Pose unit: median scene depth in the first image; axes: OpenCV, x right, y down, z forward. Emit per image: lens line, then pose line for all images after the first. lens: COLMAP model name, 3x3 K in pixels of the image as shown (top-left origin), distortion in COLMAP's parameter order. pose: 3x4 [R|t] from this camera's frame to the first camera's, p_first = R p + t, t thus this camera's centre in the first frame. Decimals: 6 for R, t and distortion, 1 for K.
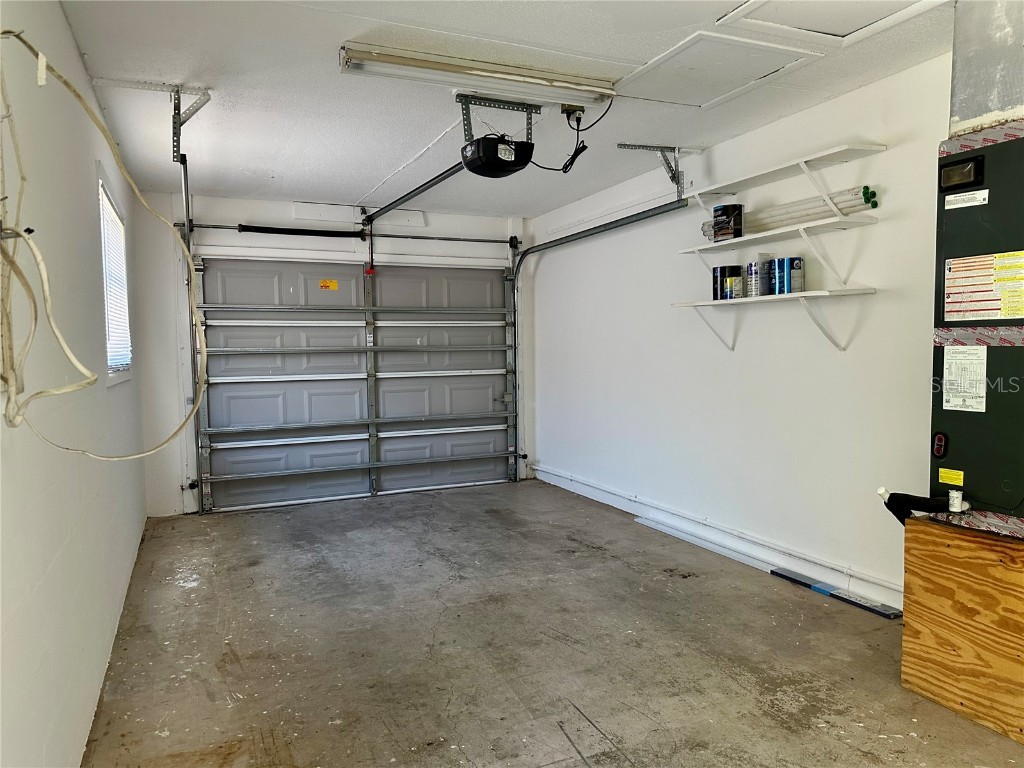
lens RADIAL K [[712.1, 0, 513.1], [0, 712.1, 384.4], [0, 0, 1]] dist [0.049686, -0.061172]
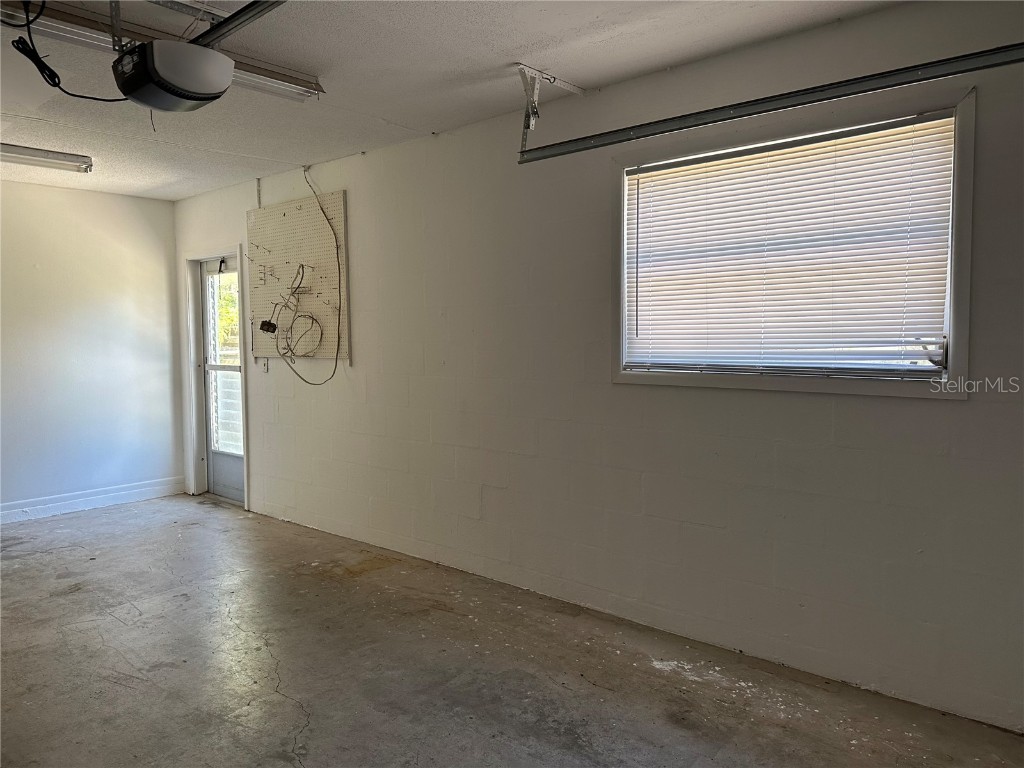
lens RADIAL K [[712.1, 0, 509.2], [0, 712.1, 381.4], [0, 0, 1]] dist [0.049686, -0.061172]
pose [[-0.898164, 0.057536, -0.435879, 0.002095], [0.002102, 0.991951, 0.126605, -0.115184], [0.439655, 0.112796, -0.891056, 1.668060]]
